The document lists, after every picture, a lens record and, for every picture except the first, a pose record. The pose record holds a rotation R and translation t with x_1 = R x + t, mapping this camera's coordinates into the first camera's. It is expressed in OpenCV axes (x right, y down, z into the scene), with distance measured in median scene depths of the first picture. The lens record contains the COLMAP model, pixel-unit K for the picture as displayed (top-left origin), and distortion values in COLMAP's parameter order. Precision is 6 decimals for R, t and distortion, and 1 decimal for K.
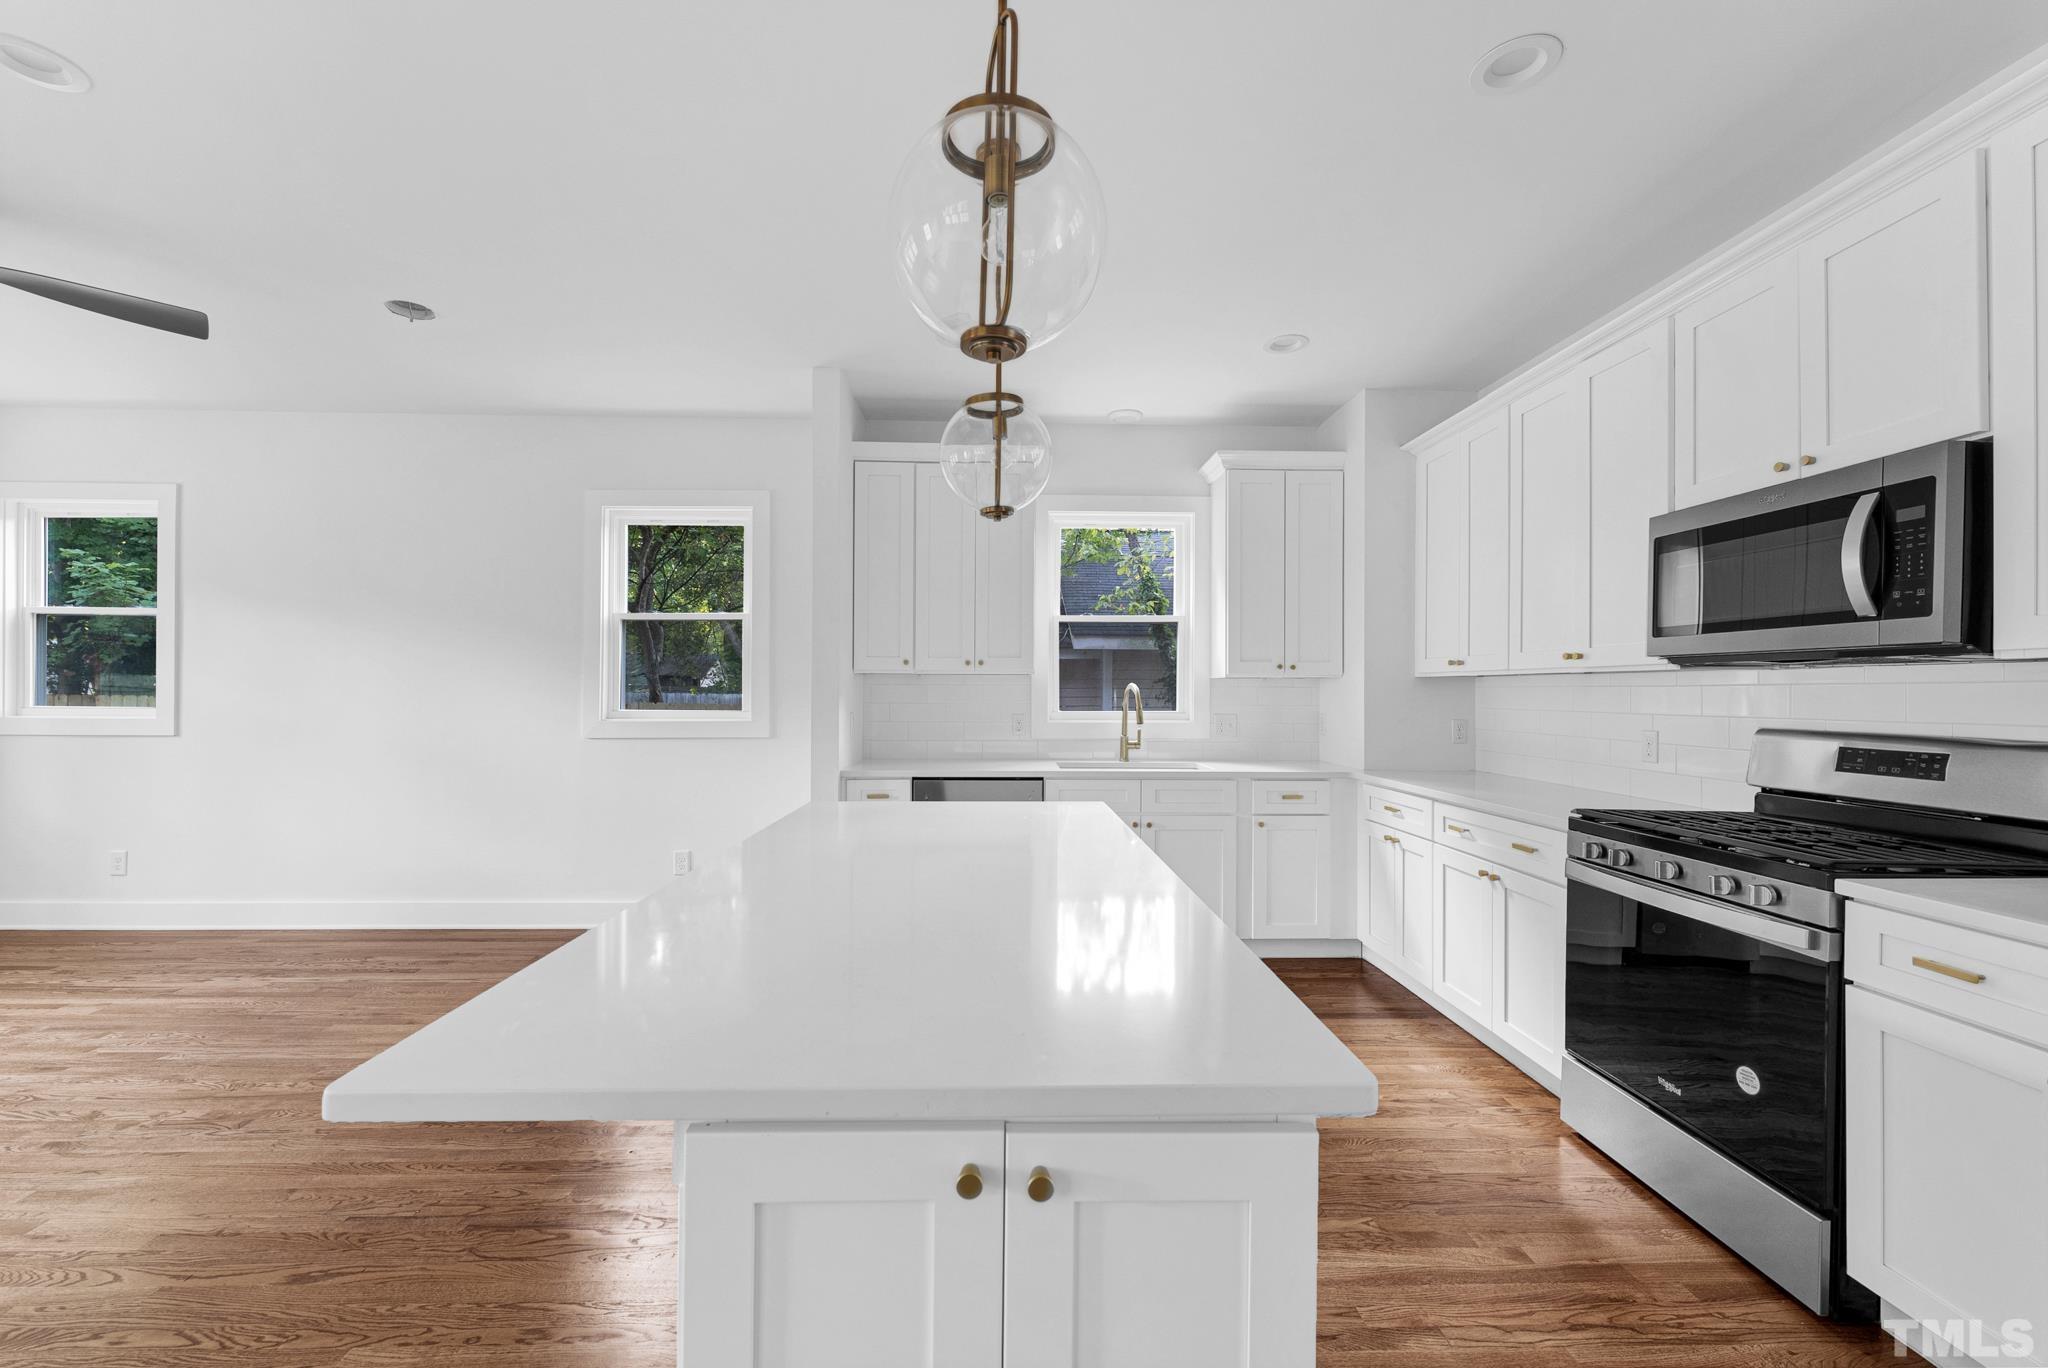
lens RADIAL K [[827.1, 0, 1012.6], [0, 827.1, 683.6], [0, 0, 1]] dist [-0.002446, 0.000954]
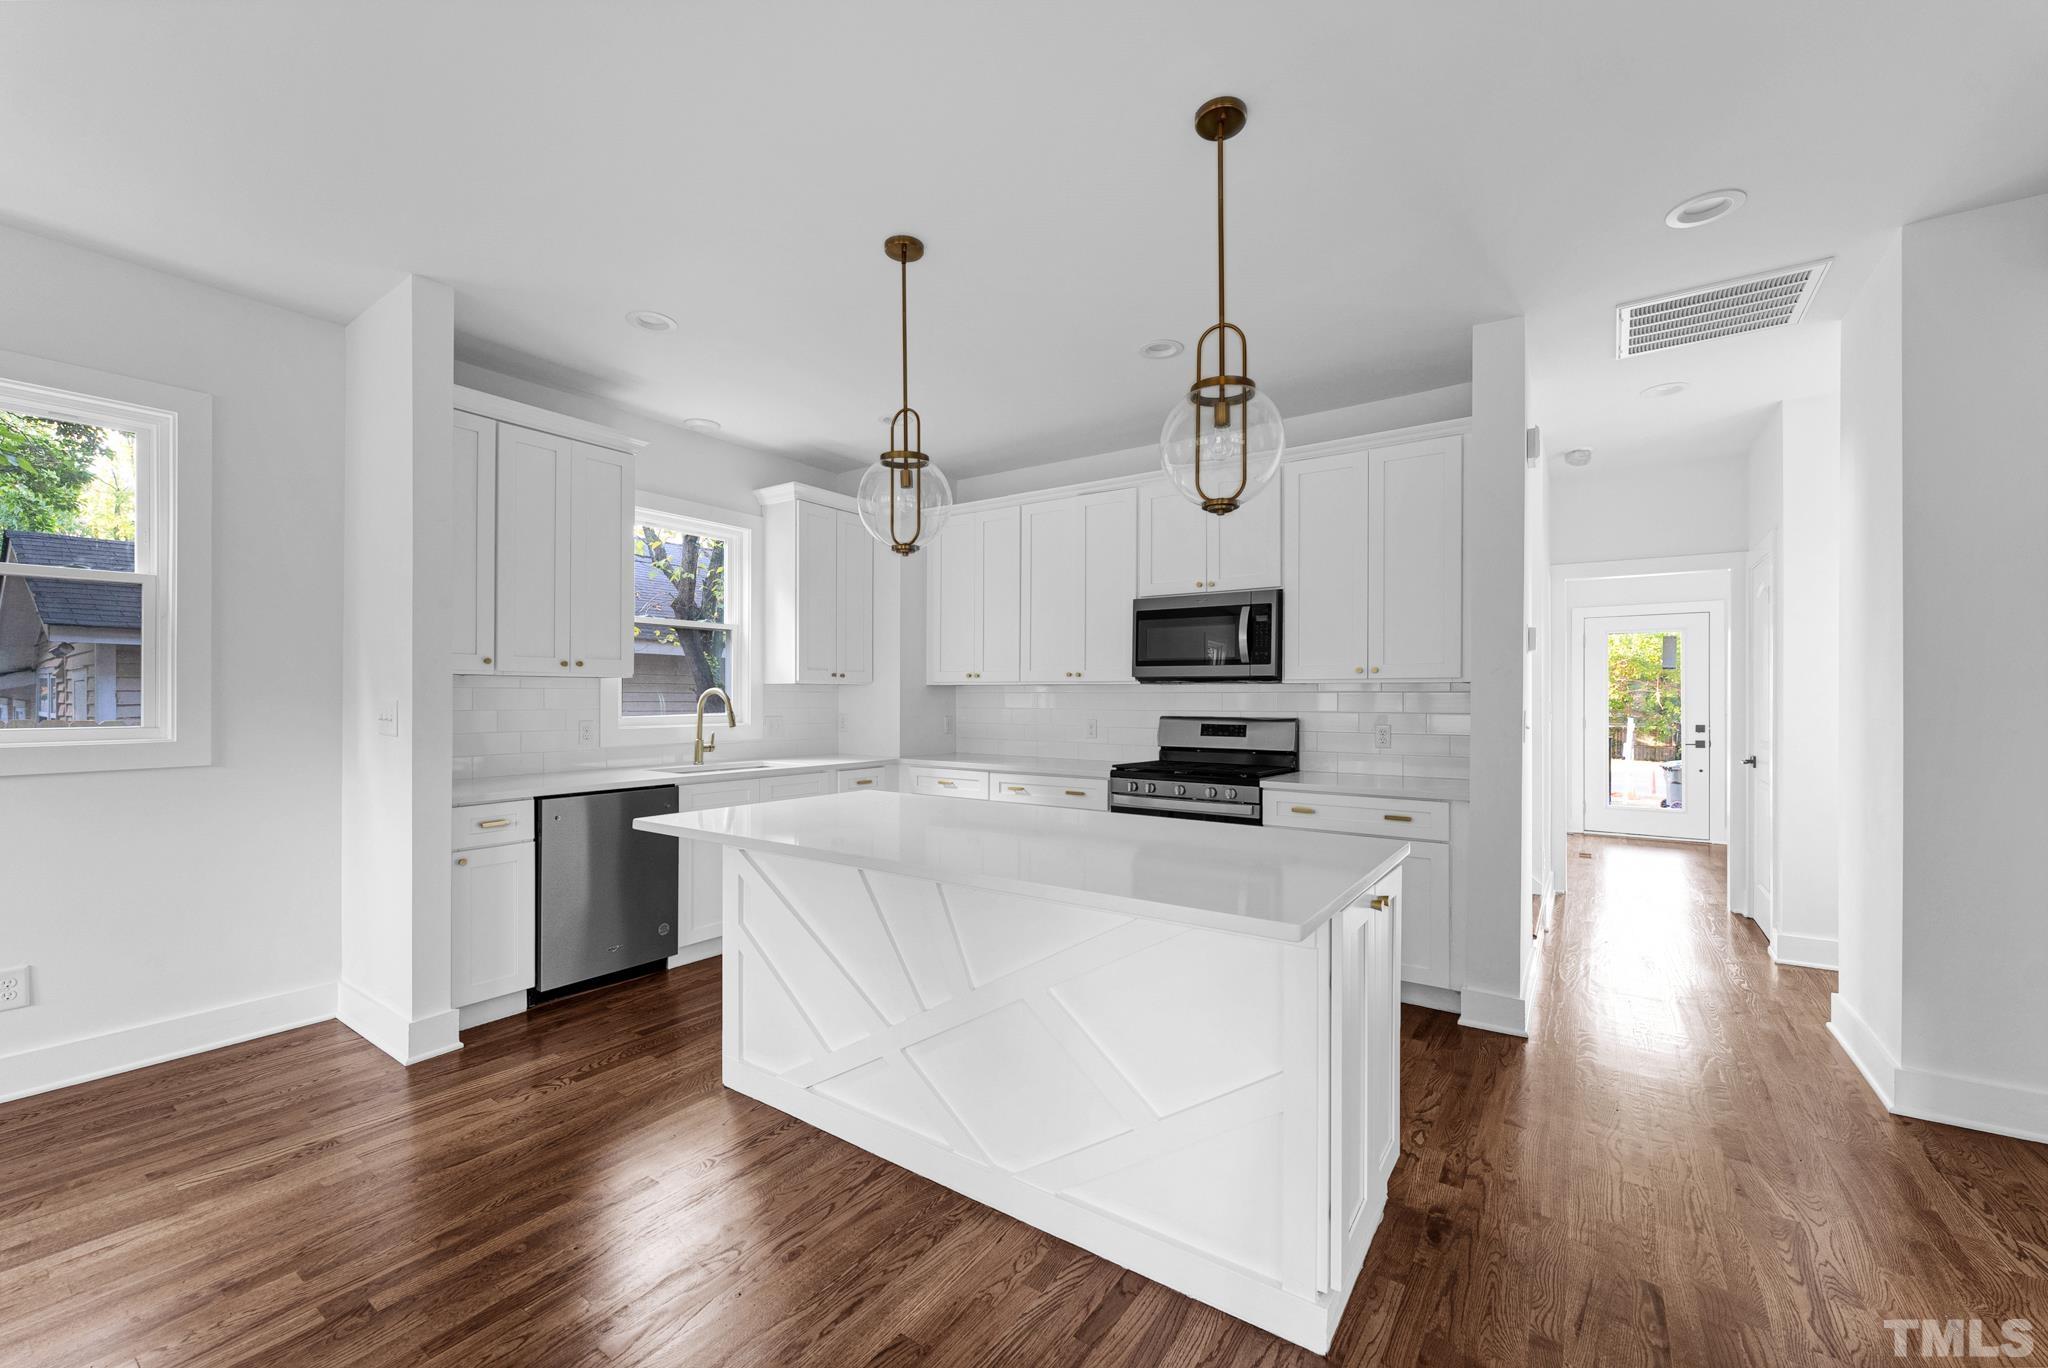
lens RADIAL K [[827.1, 0, 1013.5], [0, 827.1, 696.4], [0, 0, 1]] dist [-0.002446, 0.000954]
pose [[0.594291, -0.002750, 0.804245, -0.648252], [-0.008708, 0.999914, 0.009854, -0.004976], [-0.804203, -0.012859, 0.594216, 0.113055]]
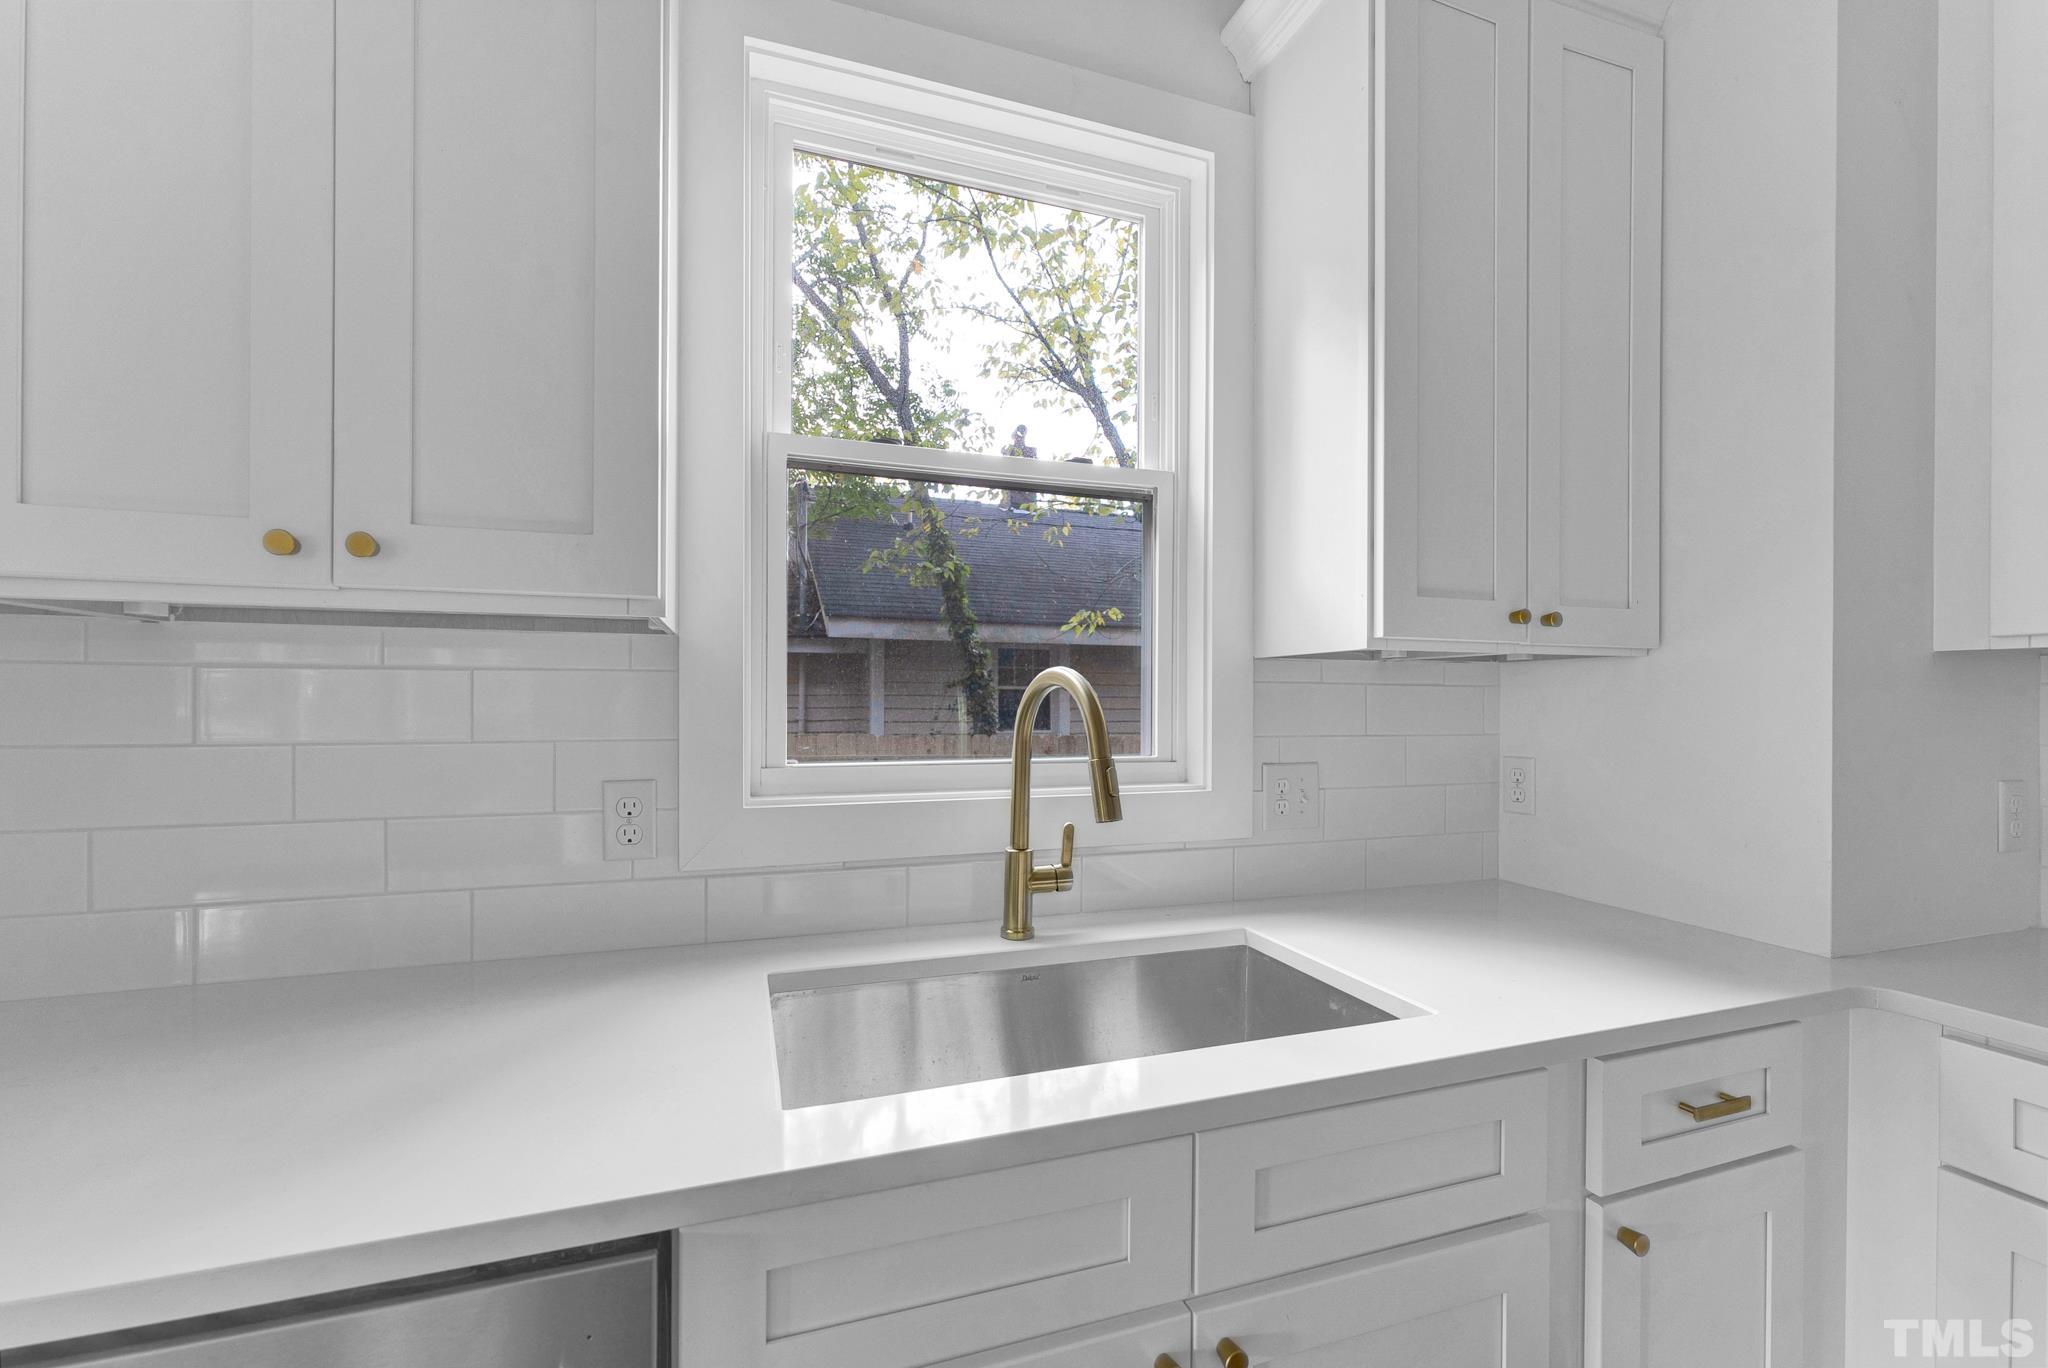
lens RADIAL K [[827.1, 0, 1026.3], [0, 827.1, 702.2], [0, 0, 1]] dist [-0.002446, 0.000954]
pose [[0.951459, -0.000441, 0.307776, 0.068879], [-0.002675, 0.999949, 0.009704, 0.012657], [-0.307764, -0.010056, 0.951409, 1.026320]]
